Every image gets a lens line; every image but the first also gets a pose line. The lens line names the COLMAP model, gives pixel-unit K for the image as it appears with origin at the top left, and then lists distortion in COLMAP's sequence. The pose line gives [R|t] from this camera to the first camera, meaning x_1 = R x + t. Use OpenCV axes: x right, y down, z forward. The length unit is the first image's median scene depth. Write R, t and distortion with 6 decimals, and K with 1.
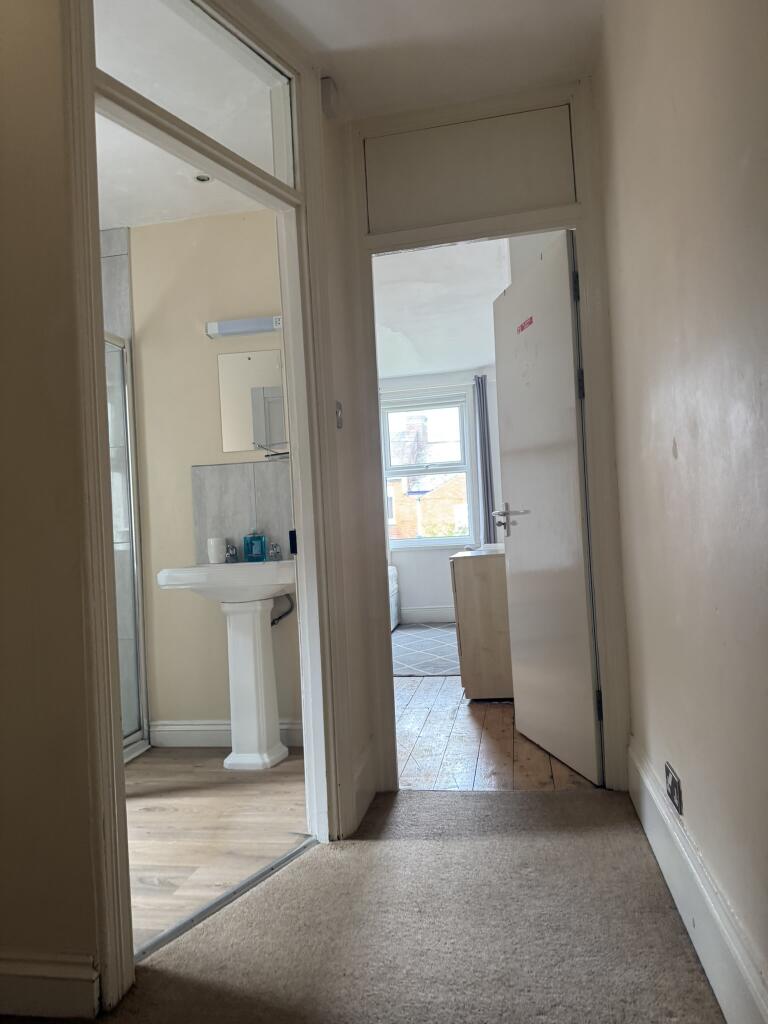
lens RADIAL K [[706.0, 0, 384.0], [0, 706.0, 512.0], [0, 0, 1]] dist [0.001029, -0.000033]
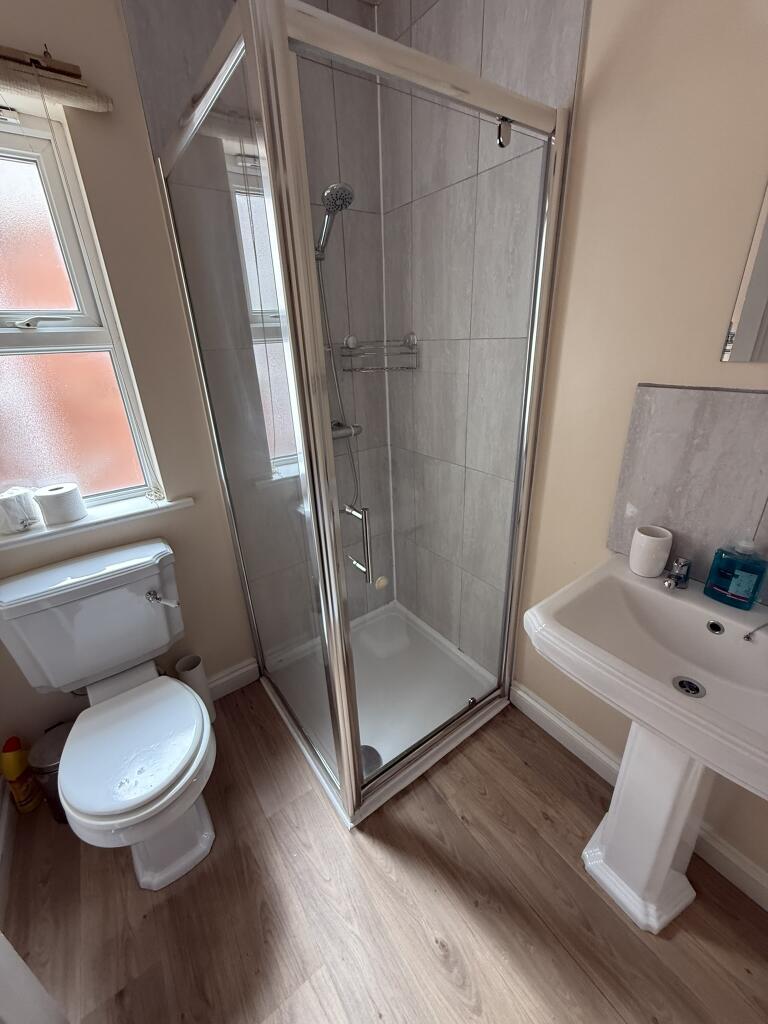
lens RADIAL K [[411.3, 0, 384.0], [0, 411.3, 512.0], [0, 0, 1]] dist [0.003882, 0.000397]
pose [[0.723504, 0.295092, -0.624069, -0.196144], [0.018324, 0.895501, 0.444683, -0.126866], [0.690077, -0.333165, 0.642491, 0.654610]]
